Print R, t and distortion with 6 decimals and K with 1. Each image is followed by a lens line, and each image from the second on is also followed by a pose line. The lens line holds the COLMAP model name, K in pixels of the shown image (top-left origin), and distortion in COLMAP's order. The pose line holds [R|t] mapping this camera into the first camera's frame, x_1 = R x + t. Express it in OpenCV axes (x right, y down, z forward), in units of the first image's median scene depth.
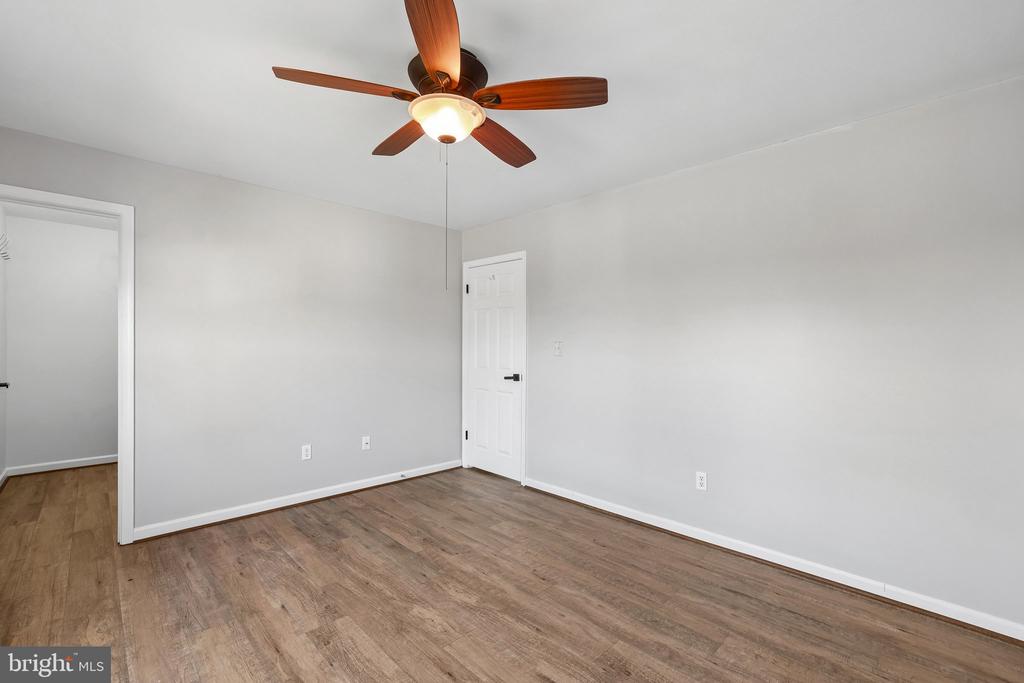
lens RADIAL K [[442.6, 0, 507.0], [0, 442.6, 341.0], [0, 0, 1]] dist [-0.045871, 0.017358]
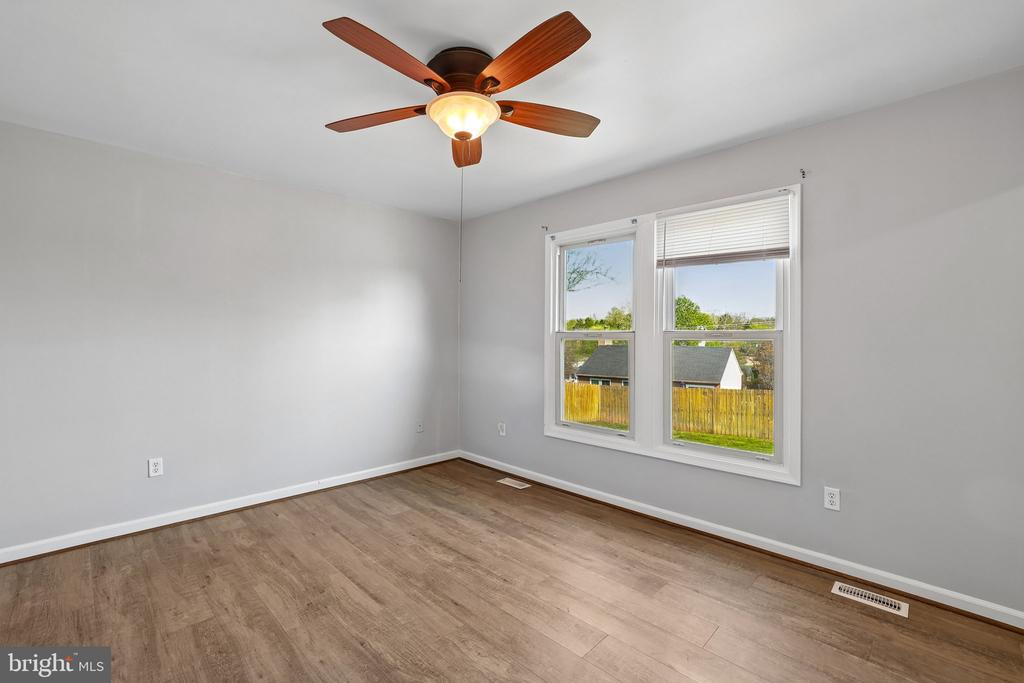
lens RADIAL K [[439.3, 0, 515.5], [0, 439.3, 328.8], [0, 0, 1]] dist [-0.049466, 0.016802]
pose [[-0.999424, -0.012013, -0.031745, -0.163844], [-0.011482, 0.999792, -0.016848, 0.007305], [0.031941, -0.016474, -0.999354, 1.463122]]
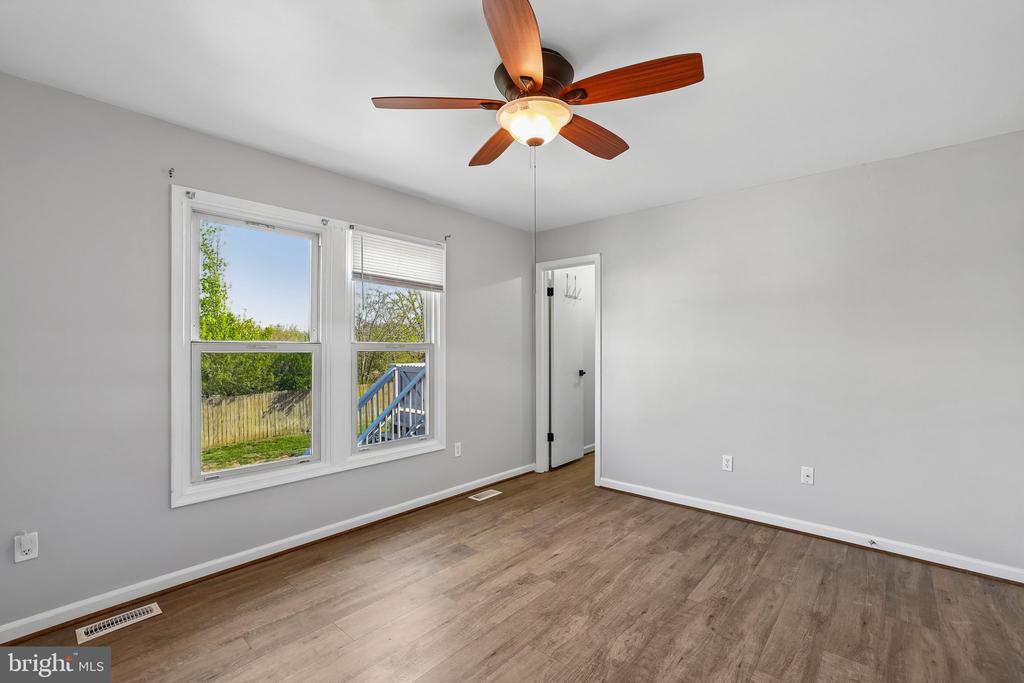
lens RADIAL K [[442.6, 0, 507.0], [0, 442.6, 341.0], [0, 0, 1]] dist [-0.045871, 0.017358]
pose [[0.073582, -0.023475, -0.997013, 0.628528], [0.004175, 0.999721, -0.023231, 0.015055], [0.997280, -0.002453, 0.073659, 0.629671]]
